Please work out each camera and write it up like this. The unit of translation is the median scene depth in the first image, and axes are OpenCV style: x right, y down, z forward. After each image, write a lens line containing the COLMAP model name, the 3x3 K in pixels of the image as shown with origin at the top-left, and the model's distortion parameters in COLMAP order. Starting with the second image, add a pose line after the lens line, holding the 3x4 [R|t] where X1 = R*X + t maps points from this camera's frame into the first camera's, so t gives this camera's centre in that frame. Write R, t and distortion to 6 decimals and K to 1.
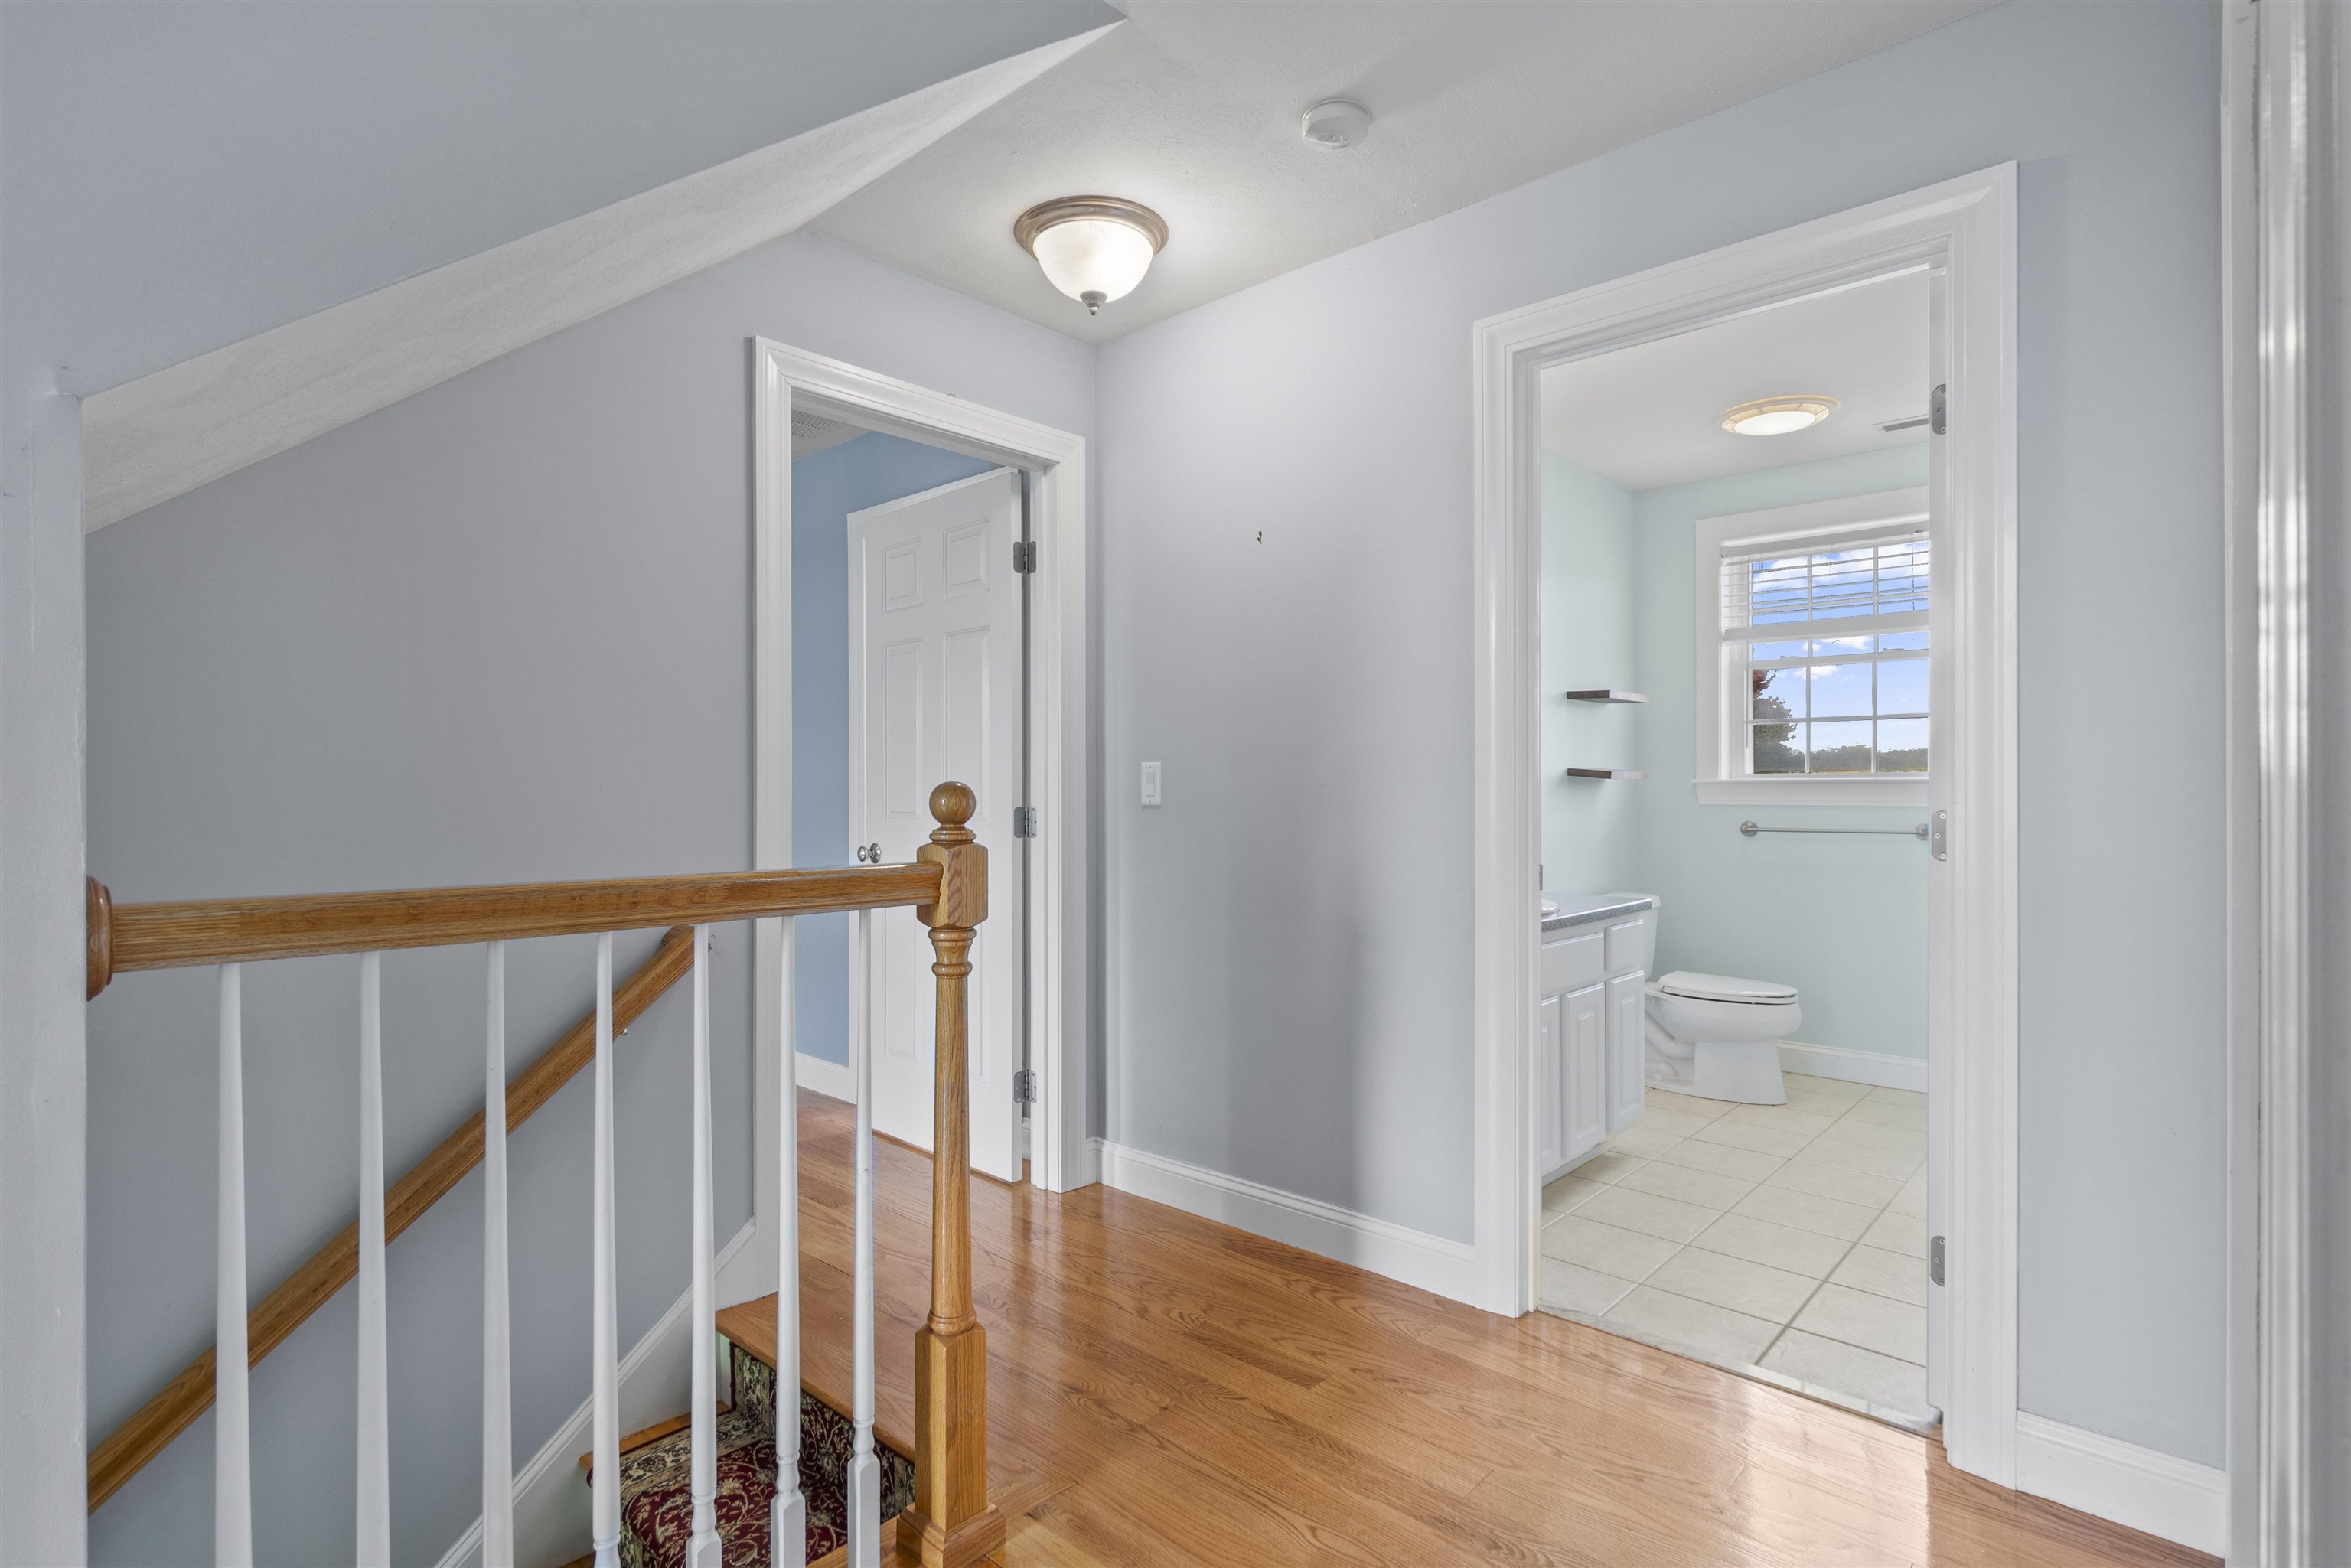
lens RADIAL K [[1099.3, 0, 1177.6], [0, 1099.3, 798.1], [0, 0, 1]] dist [-0.001241, -0.002140]
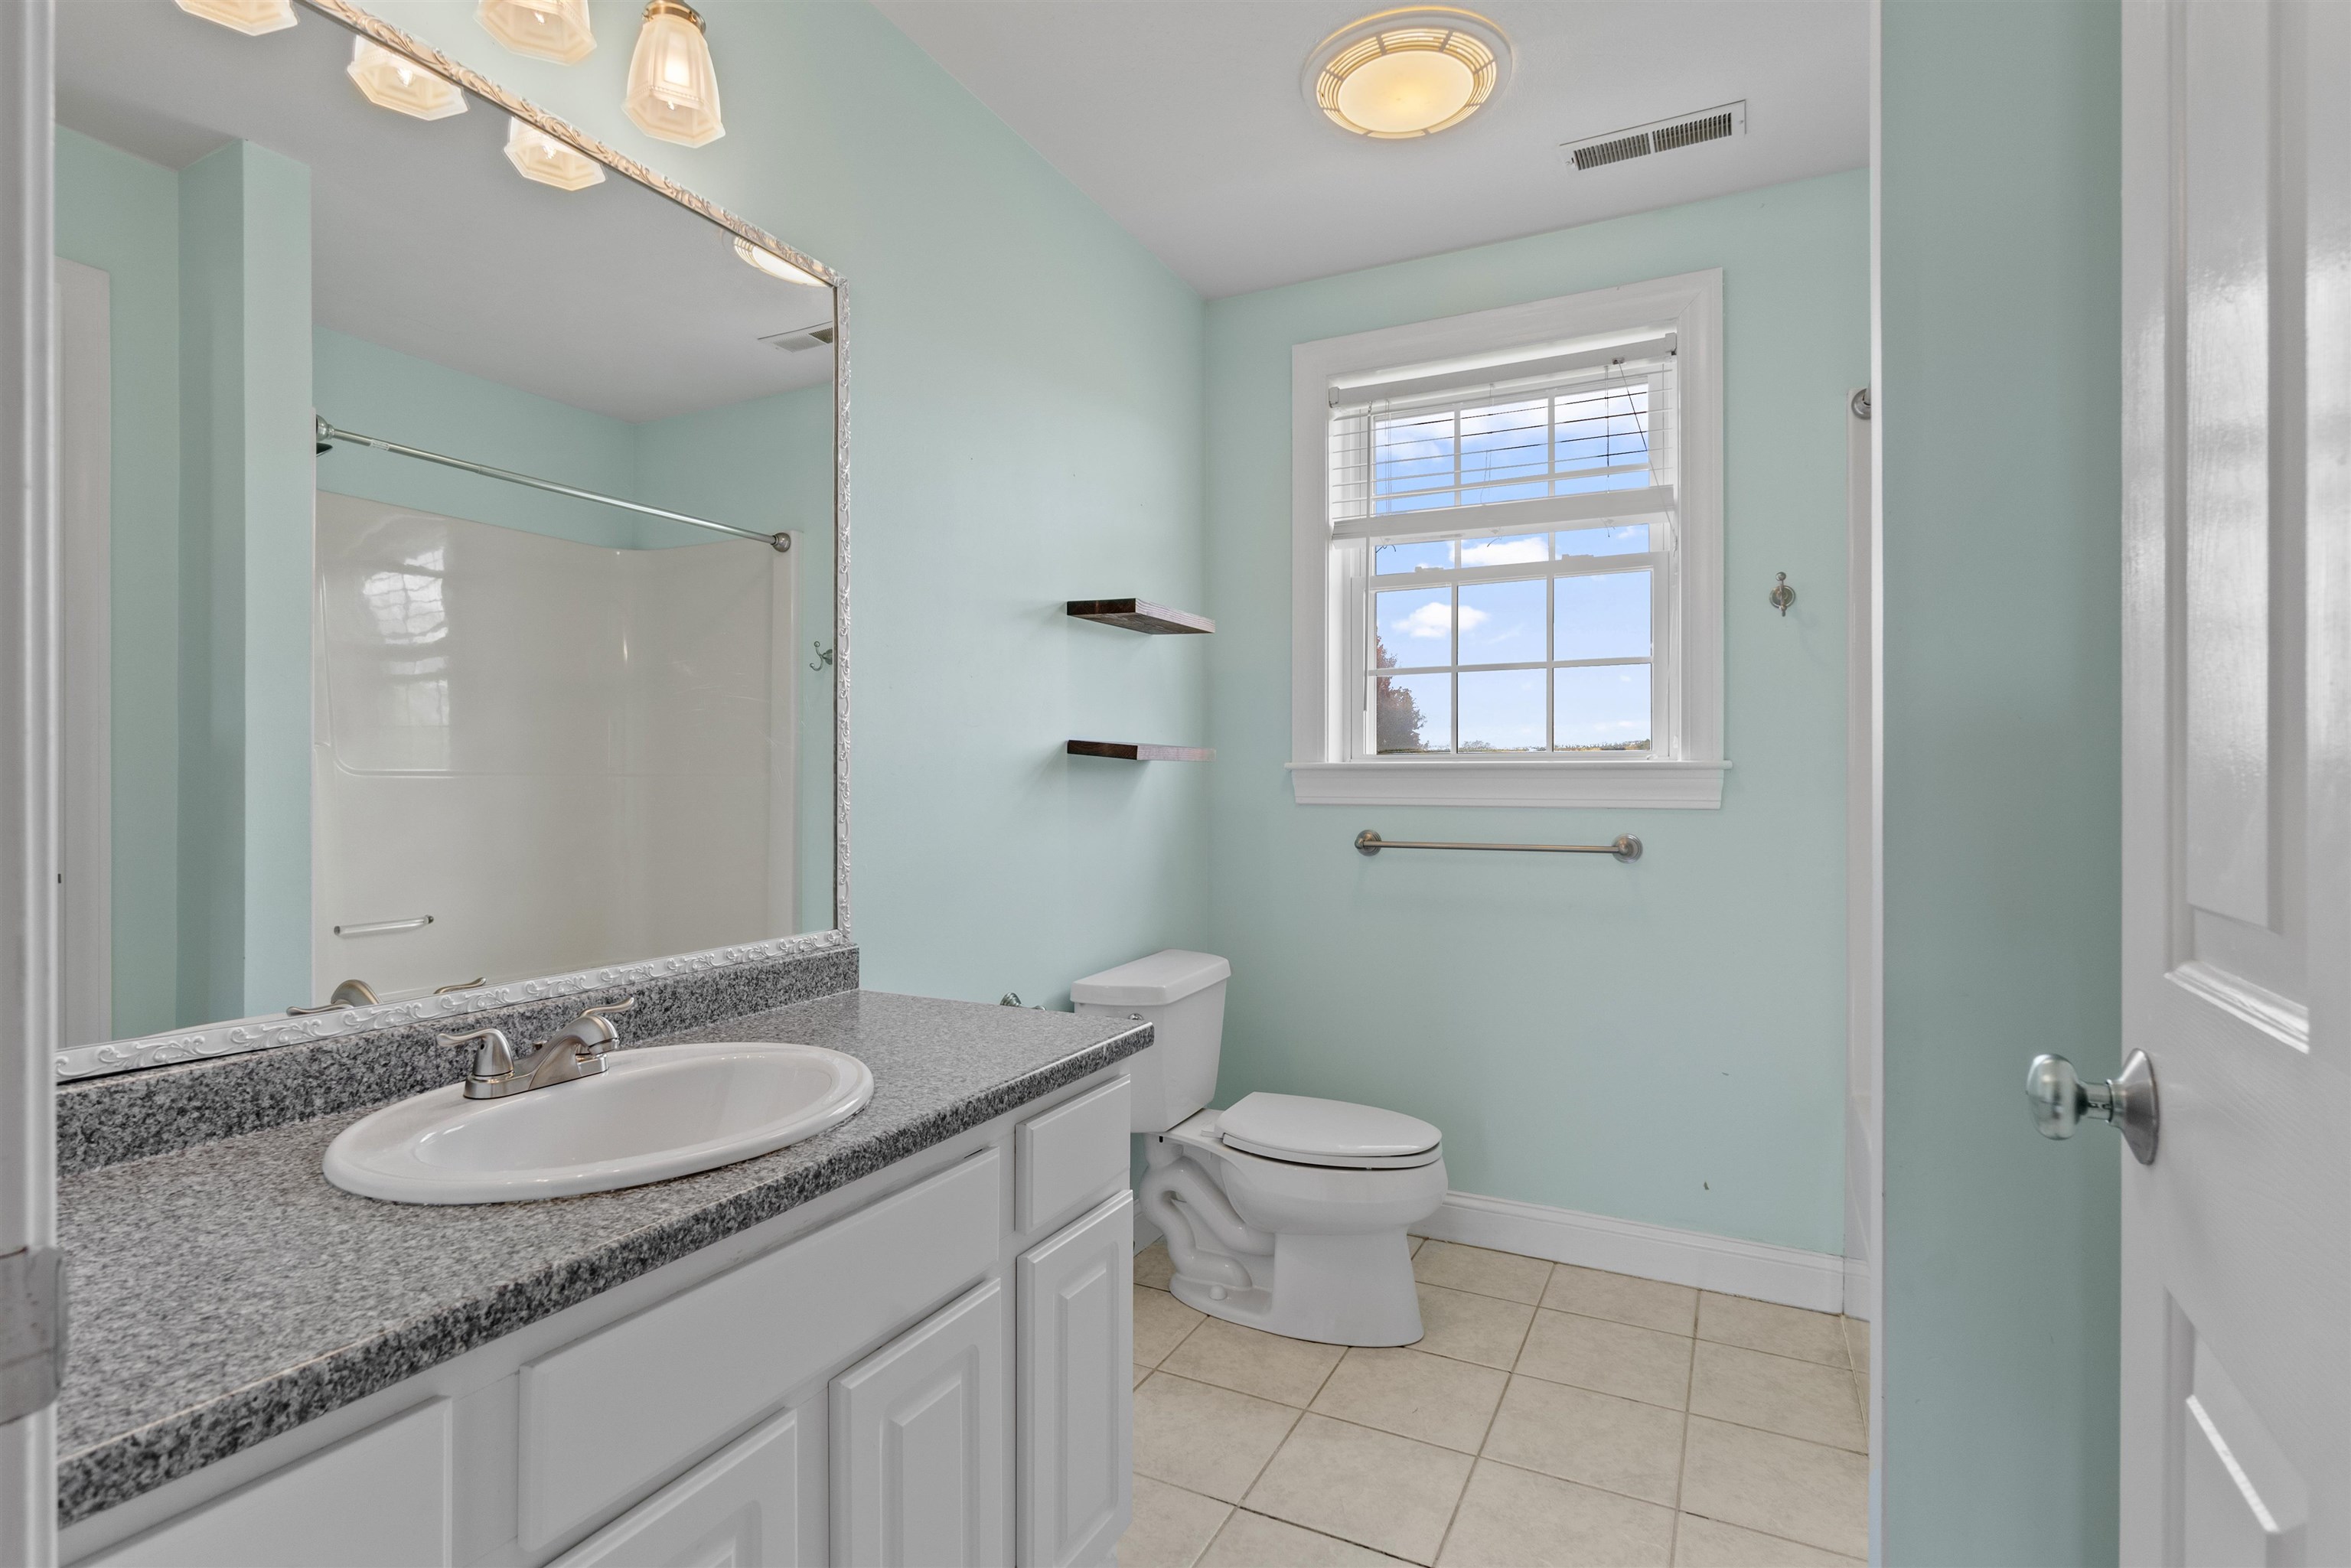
lens RADIAL K [[1099.3, 0, 1165.8], [0, 1099.3, 788.1], [0, 0, 1]] dist [-0.001241, -0.002140]
pose [[0.962170, 0.000012, 0.272450, 0.250810], [-0.001339, 0.999988, 0.004682, -0.005894], [-0.272447, -0.004870, 0.962158, 0.452727]]
